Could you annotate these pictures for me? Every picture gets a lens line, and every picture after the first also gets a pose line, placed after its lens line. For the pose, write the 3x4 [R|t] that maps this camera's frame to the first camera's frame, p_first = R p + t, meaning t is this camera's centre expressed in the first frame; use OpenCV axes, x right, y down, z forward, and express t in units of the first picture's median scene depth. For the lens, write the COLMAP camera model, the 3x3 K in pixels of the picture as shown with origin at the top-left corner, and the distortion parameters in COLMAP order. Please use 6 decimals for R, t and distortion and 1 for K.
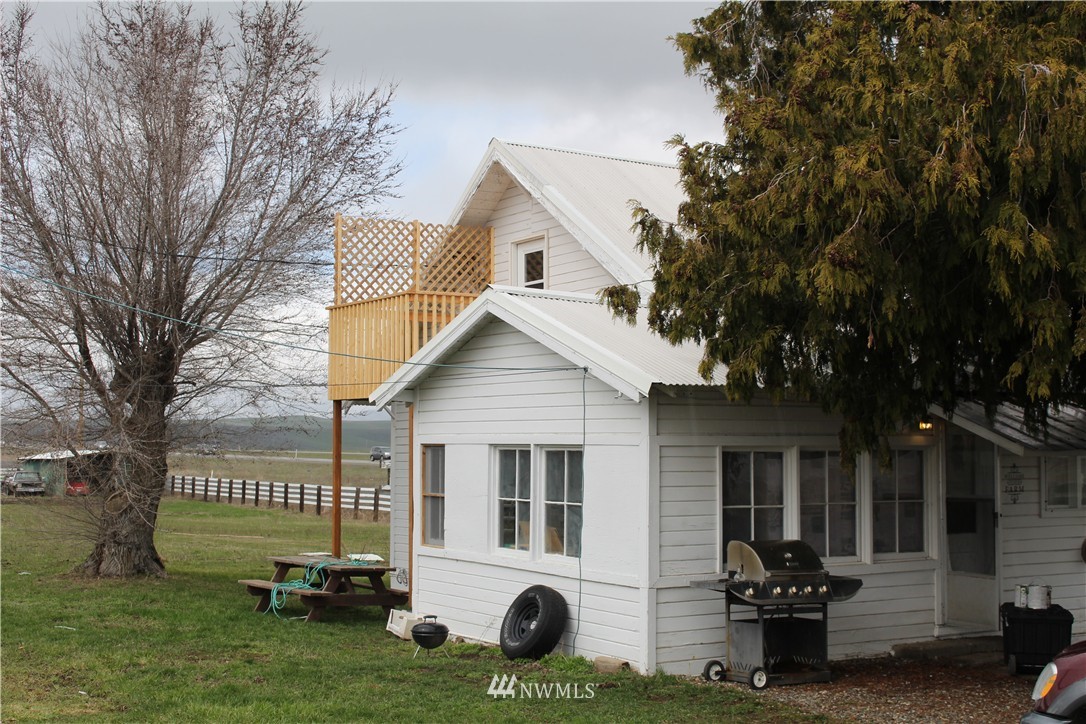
lens RADIAL K [[1568.3, 0, 543.0], [0, 1568.3, 362.0], [0, 0, 1]] dist [-0.088800, 0.094355]
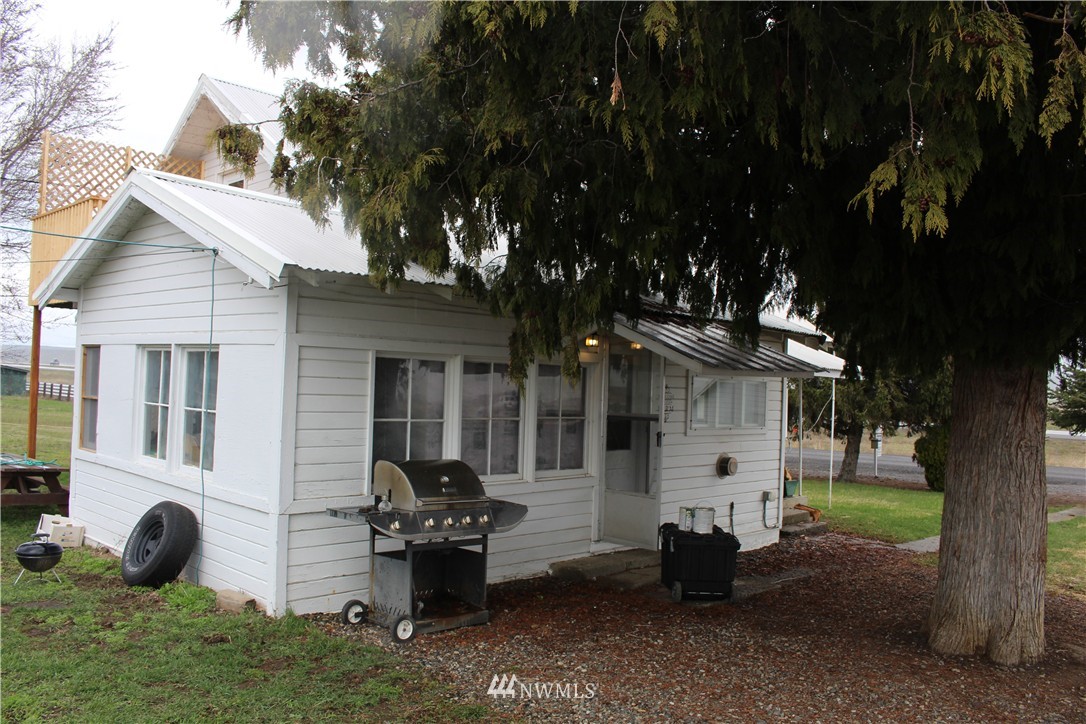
lens RADIAL K [[920.7, 0, 543.0], [0, 920.7, 362.0], [0, 0, 1]] dist [-0.132583, 0.005858]
pose [[0.969812, 0.037094, 0.241018, 0.080878], [-0.045737, 0.998492, 0.030366, 0.039858], [-0.239528, -0.040473, 0.970046, 0.475284]]
